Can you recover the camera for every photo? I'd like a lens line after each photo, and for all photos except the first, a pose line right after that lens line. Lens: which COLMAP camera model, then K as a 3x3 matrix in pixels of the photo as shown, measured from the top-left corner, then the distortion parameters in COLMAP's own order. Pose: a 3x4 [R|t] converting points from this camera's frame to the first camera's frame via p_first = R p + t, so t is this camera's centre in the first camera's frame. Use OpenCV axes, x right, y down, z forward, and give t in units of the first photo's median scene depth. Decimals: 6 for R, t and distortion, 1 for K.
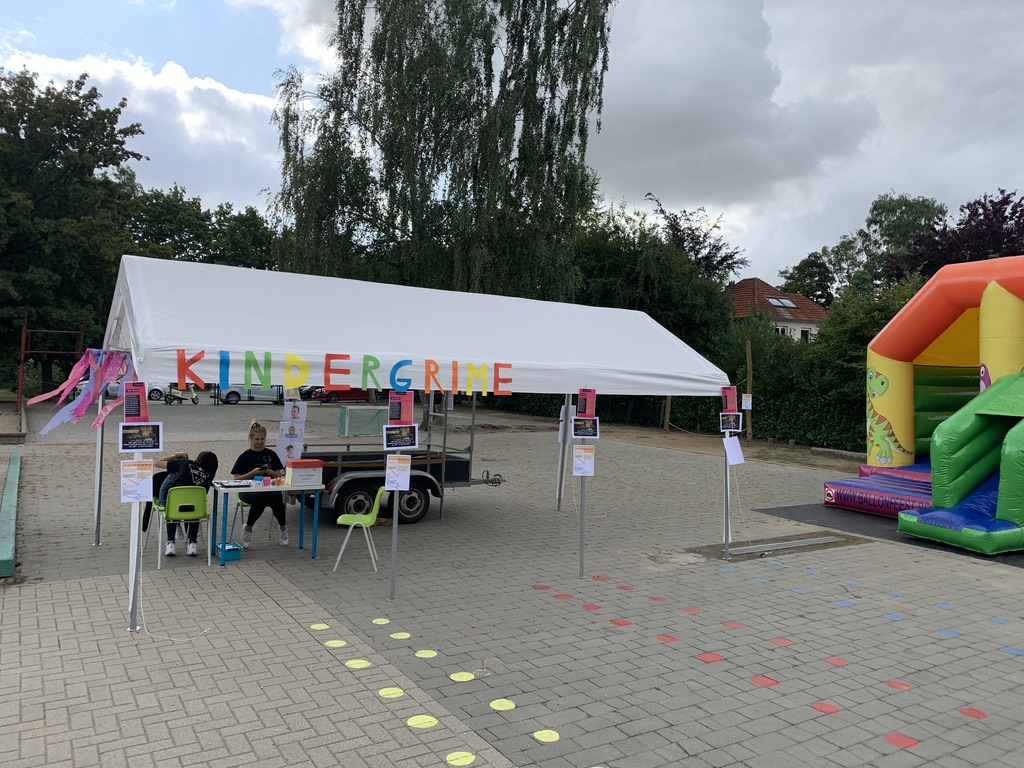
lens RADIAL K [[780.7, 0, 506.5], [0, 780.7, 372.0], [0, 0, 1]] dist [0.021574, -0.005862]
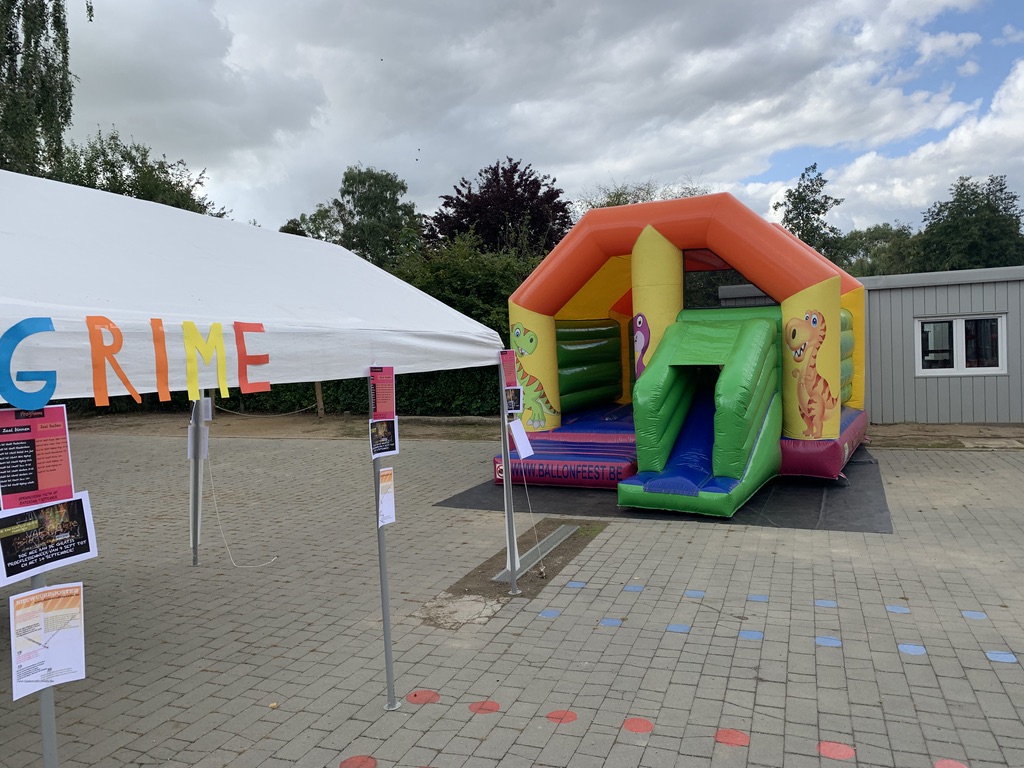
lens RADIAL K [[780.7, 0, 506.5], [0, 780.7, 372.0], [0, 0, 1]] dist [0.021574, -0.005862]
pose [[0.790258, -0.074940, 0.608175, -0.046551], [0.052040, 0.997116, 0.055245, 0.000067], [-0.610561, -0.012008, 0.791878, 0.152519]]
